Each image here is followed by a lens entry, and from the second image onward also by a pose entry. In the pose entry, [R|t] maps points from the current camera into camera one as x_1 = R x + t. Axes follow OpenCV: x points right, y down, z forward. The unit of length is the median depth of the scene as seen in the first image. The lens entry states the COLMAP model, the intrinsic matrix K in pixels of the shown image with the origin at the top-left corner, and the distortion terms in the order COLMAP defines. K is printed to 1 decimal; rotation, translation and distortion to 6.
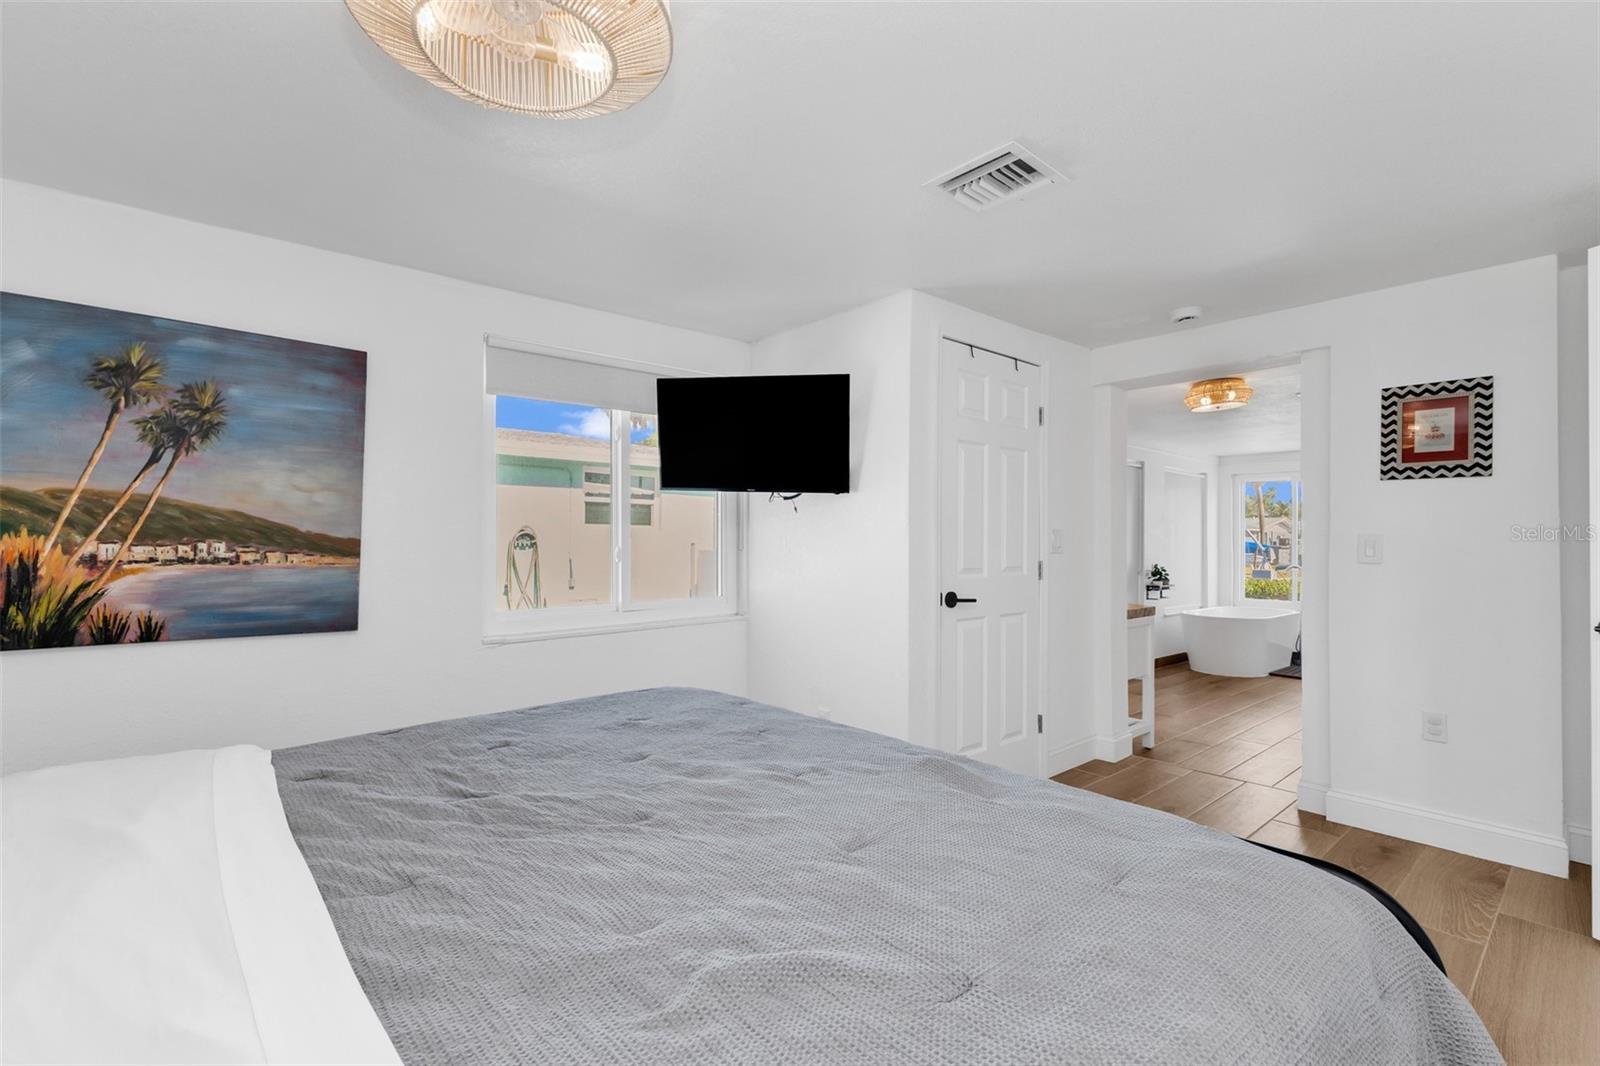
lens RADIAL K [[707.0, 0, 806.0], [0, 707.0, 536.4], [0, 0, 1]] dist [0.011872, -0.002836]
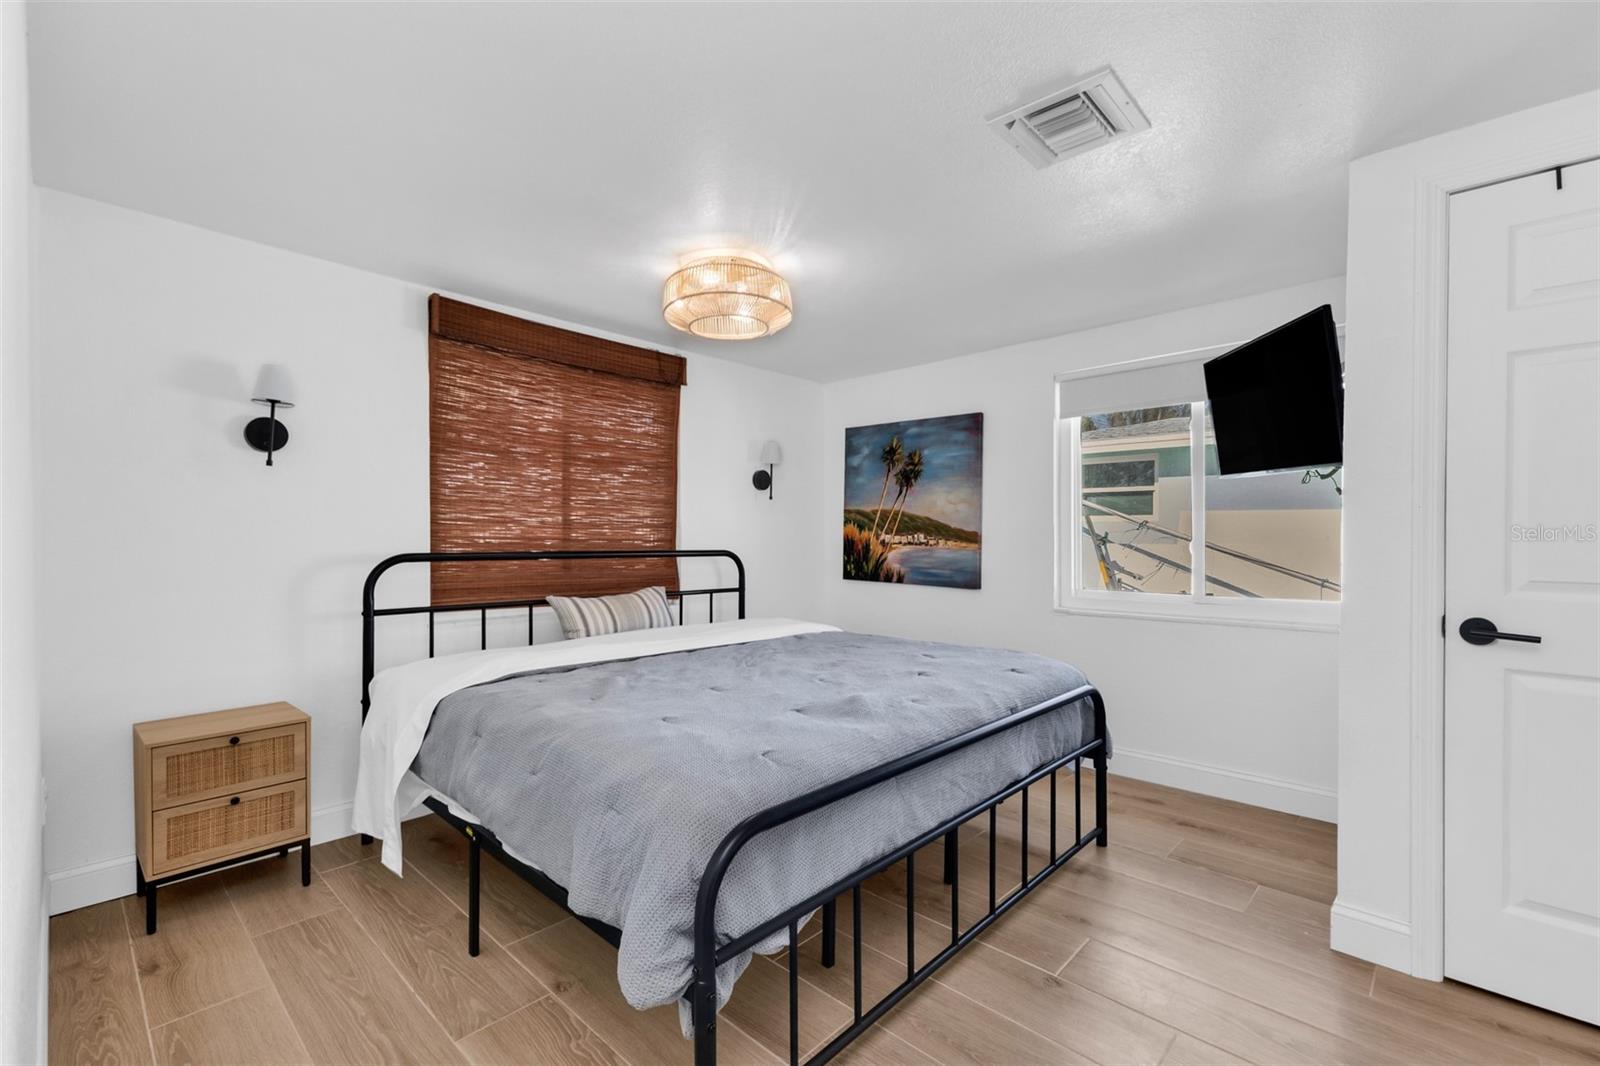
lens RADIAL K [[707.0, 0, 807.7], [0, 707.0, 536.1], [0, 0, 1]] dist [0.011872, -0.002836]
pose [[0.088642, 0.000946, -0.996063, 1.013915], [0.005188, 0.999986, 0.001411, 0.009558], [0.996050, -0.005292, 0.088636, 0.543162]]
